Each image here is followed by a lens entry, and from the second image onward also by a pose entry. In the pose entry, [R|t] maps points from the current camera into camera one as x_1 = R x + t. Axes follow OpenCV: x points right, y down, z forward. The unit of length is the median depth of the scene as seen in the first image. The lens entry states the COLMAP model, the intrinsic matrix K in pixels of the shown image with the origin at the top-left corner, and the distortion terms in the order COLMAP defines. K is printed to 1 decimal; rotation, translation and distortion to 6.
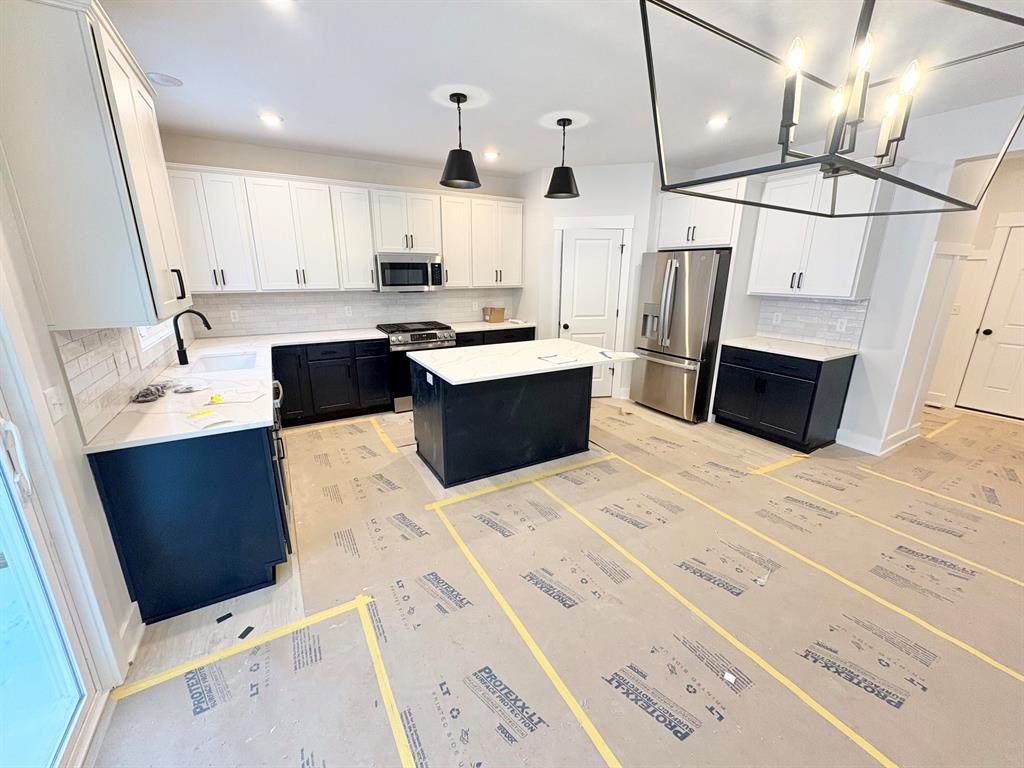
lens RADIAL K [[405.5, 0, 508.7], [0, 405.5, 382.4], [0, 0, 1]] dist [0.001139, 0.000384]
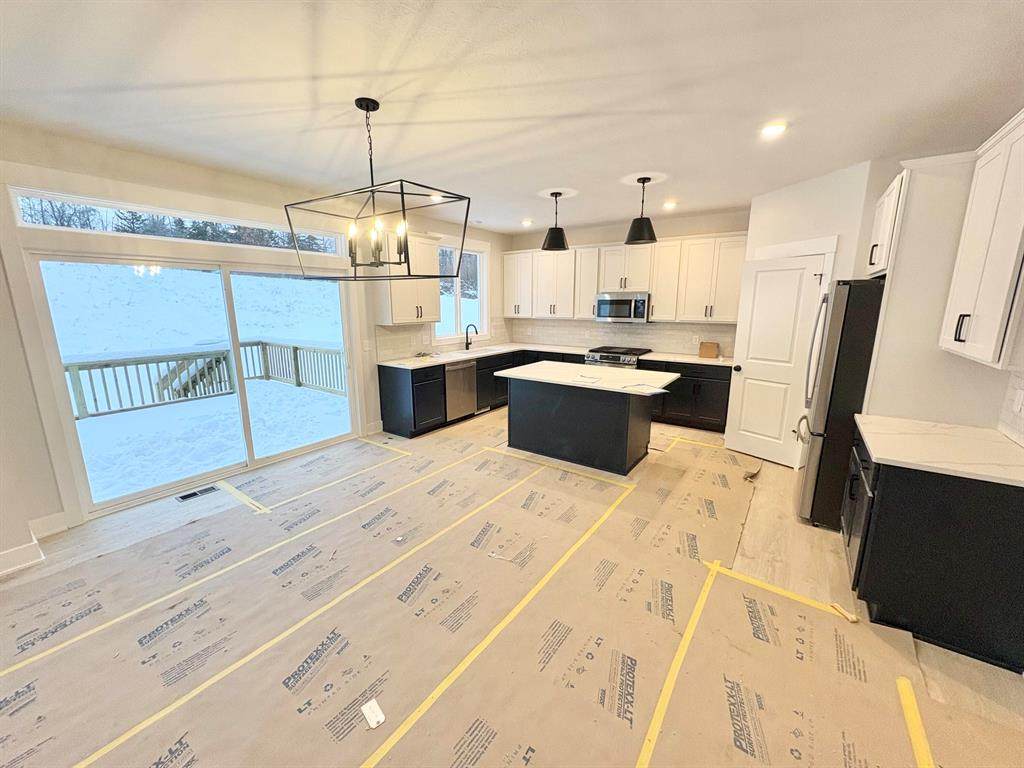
lens RADIAL K [[405.5, 0, 508.7], [0, 405.5, 382.4], [0, 0, 1]] dist [0.001139, 0.000384]
pose [[0.417299, 0.171582, -0.892424, 1.066932], [-0.239409, 0.968081, 0.074180, -0.079019], [0.876667, 0.182699, 0.445058, 0.254352]]
